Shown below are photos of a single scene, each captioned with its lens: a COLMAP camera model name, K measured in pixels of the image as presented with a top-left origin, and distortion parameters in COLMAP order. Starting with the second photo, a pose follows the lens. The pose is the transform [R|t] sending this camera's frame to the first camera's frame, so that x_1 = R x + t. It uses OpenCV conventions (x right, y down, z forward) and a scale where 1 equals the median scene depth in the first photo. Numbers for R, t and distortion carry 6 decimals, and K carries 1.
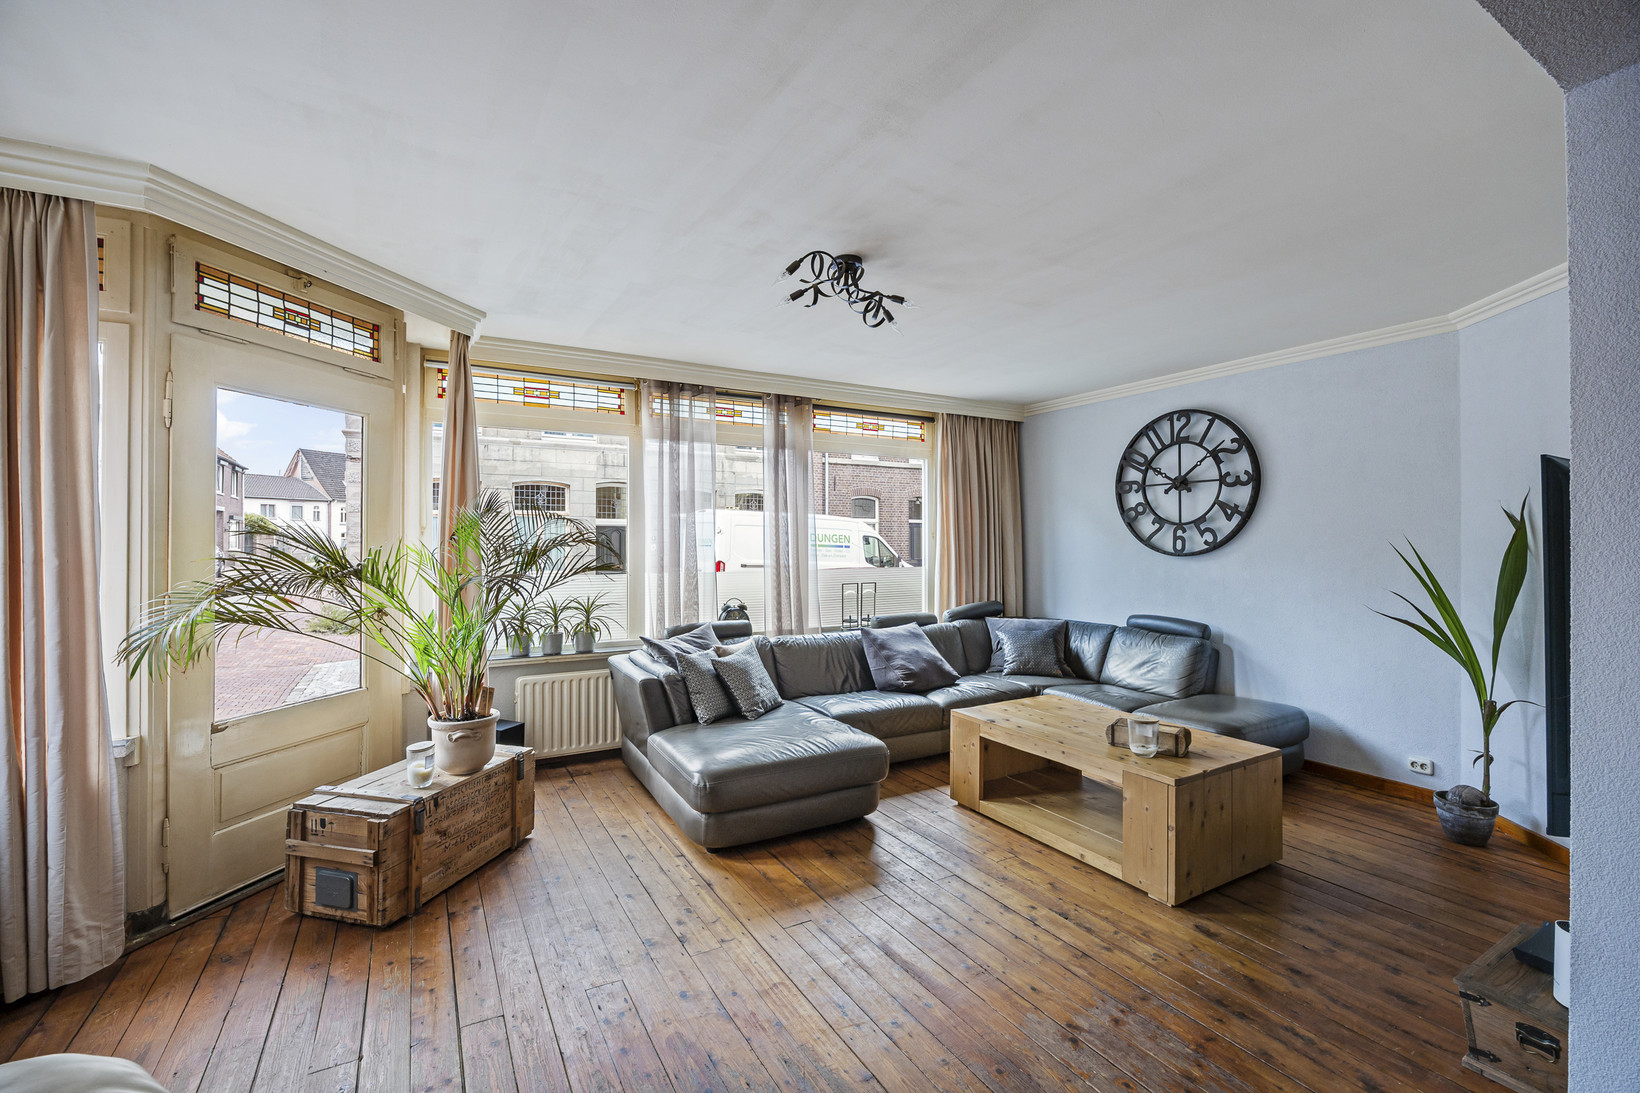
lens RADIAL K [[694.6, 0, 812.7], [0, 694.6, 556.6], [0, 0, 1]] dist [-0.008419, -0.001189]
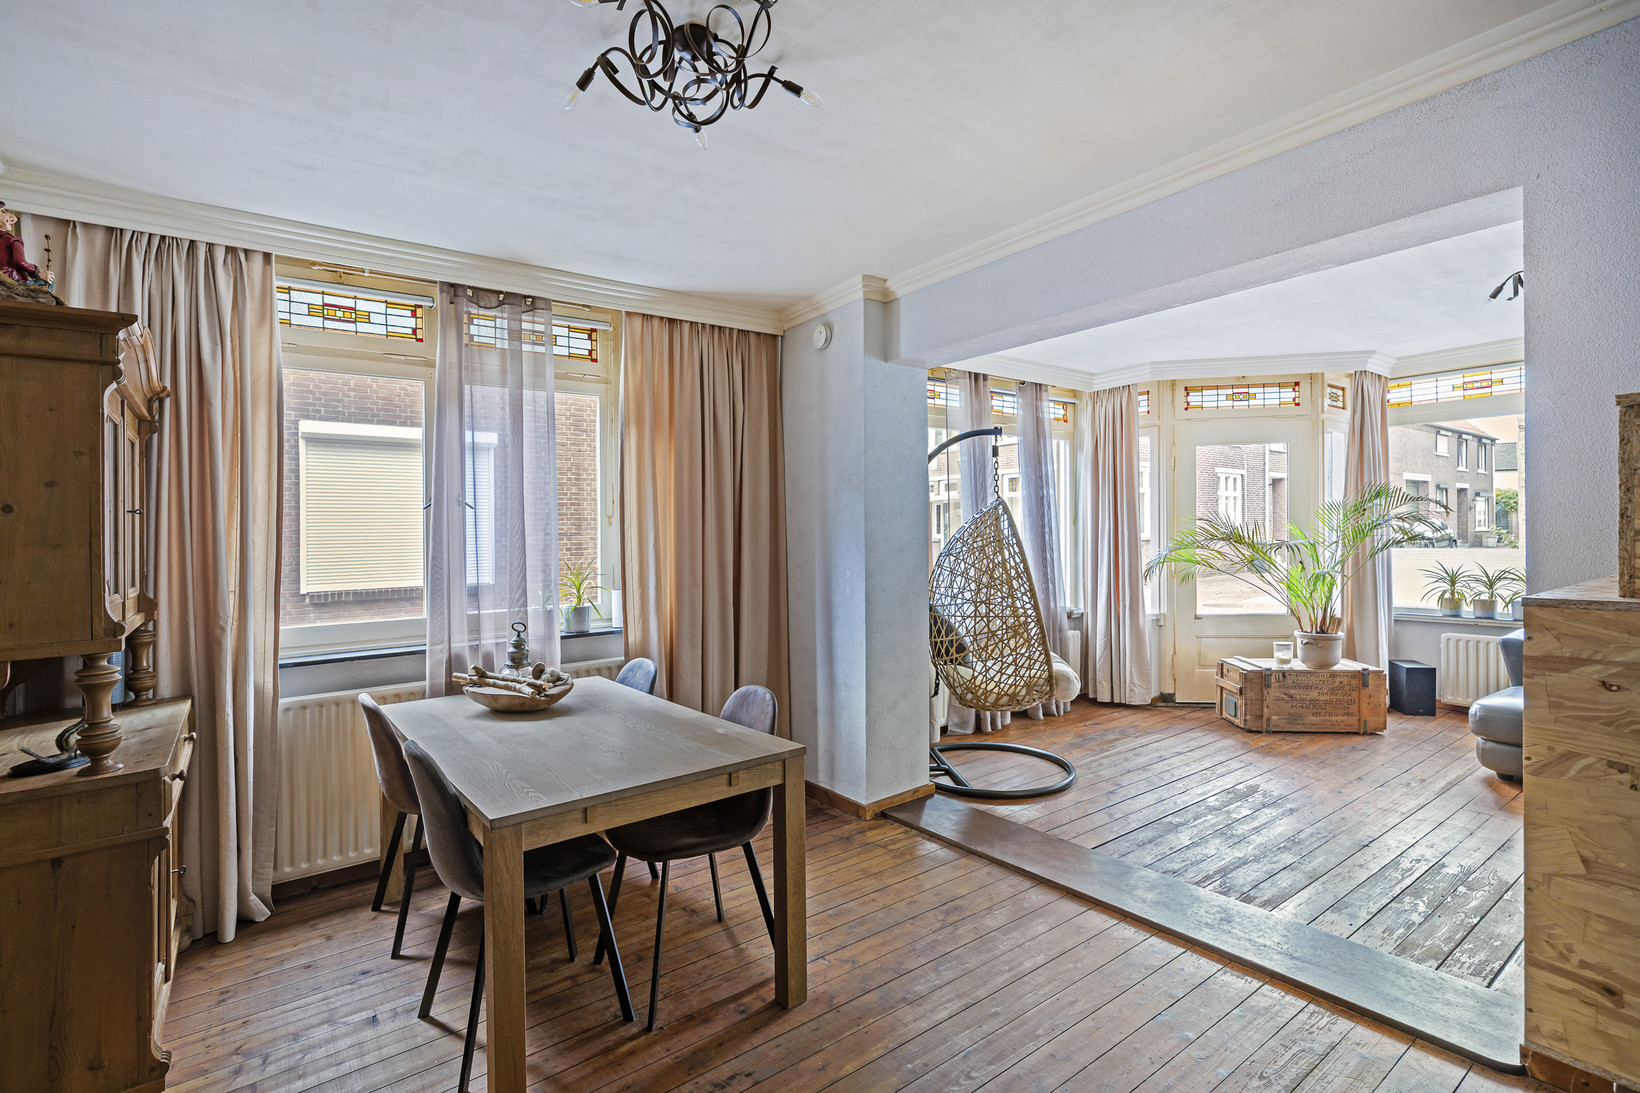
lens RADIAL K [[764.9, 0, 801.4], [0, 764.9, 531.3], [0, 0, 1]] dist [0.009836, 0.000965]
pose [[0.127181, -0.005772, -0.991863, 0.973224], [-0.002304, 0.999979, -0.006115, 0.015167], [0.991877, 0.003063, 0.127165, -0.338214]]
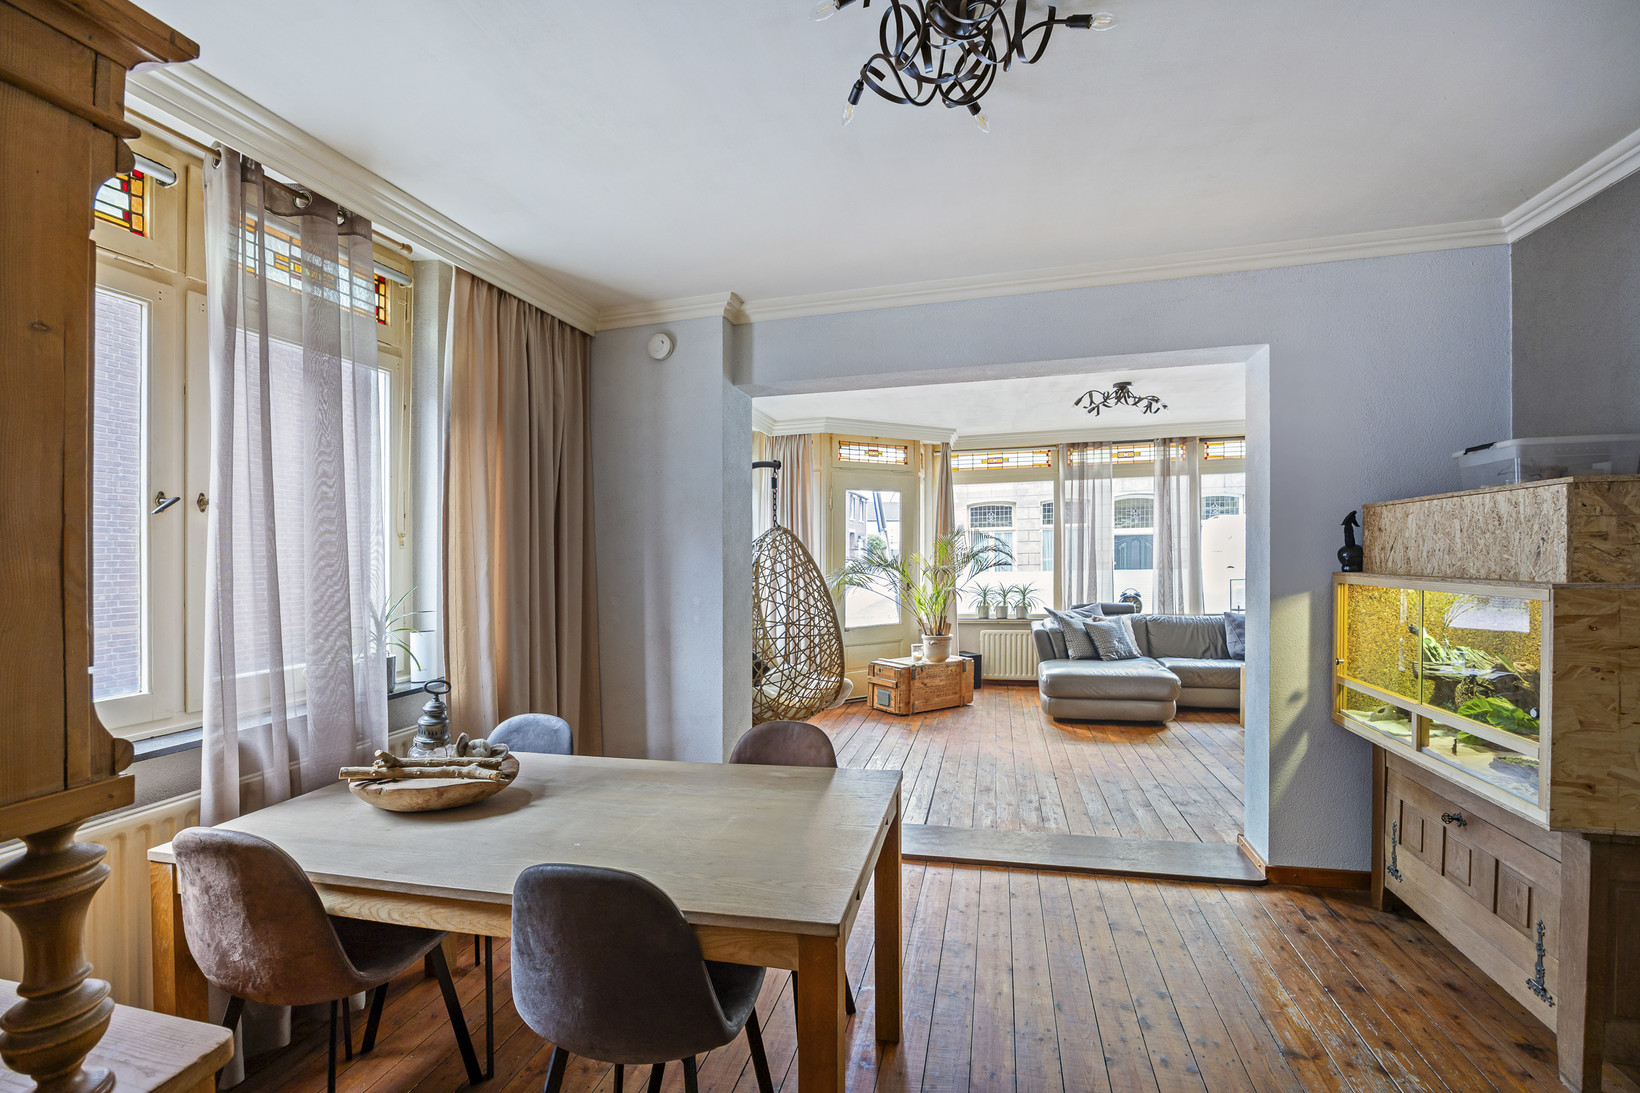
lens RADIAL K [[726.2, 0, 812.9], [0, 726.2, 565.8], [0, 0, 1]] dist [-0.002707, -0.000414]
pose [[0.721040, -0.004782, -0.692877, 0.679427], [0.003763, 0.999988, -0.002985, 0.025437], [0.692883, -0.000455, 0.721050, -0.763120]]
